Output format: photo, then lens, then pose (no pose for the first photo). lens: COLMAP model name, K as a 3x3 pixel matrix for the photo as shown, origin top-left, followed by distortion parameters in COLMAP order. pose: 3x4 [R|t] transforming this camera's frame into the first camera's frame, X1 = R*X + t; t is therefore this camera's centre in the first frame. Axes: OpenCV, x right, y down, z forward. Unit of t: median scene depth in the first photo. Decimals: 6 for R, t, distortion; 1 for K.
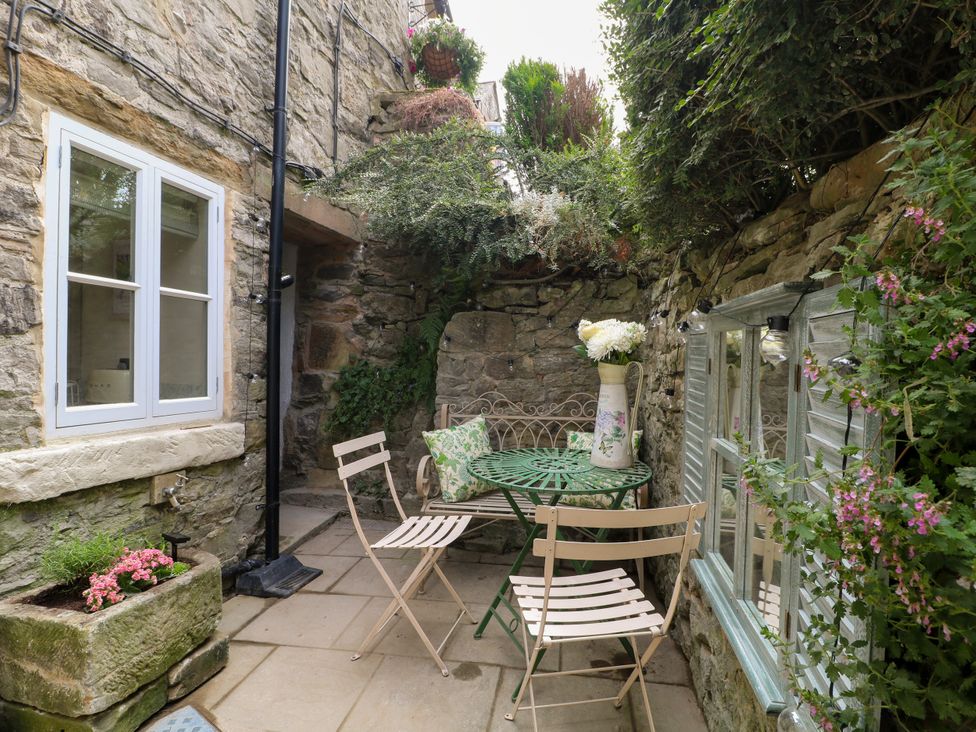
lens RADIAL K [[504.6, 0, 487.4], [0, 504.6, 361.4], [0, 0, 1]] dist [0.000428, -0.015431]
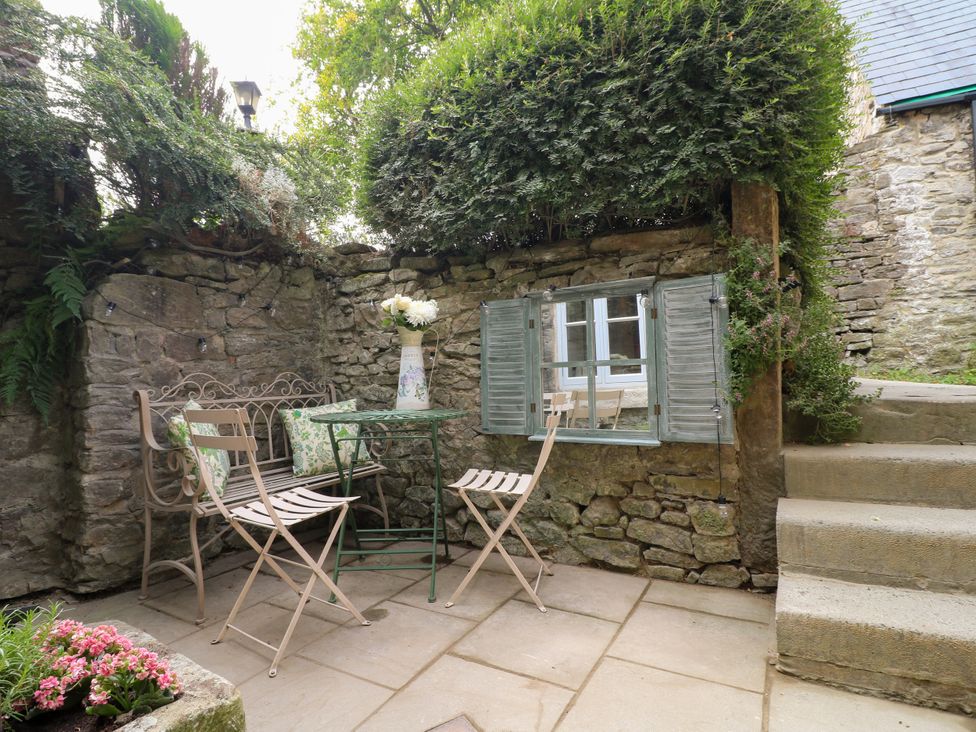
lens RADIAL K [[504.6, 0, 487.4], [0, 504.6, 361.4], [0, 0, 1]] dist [0.000428, -0.015431]
pose [[0.354604, 0.019993, 0.934803, -0.583856], [0.048464, 0.998035, -0.039729, 0.094252], [-0.933760, 0.059392, 0.352938, 0.244870]]
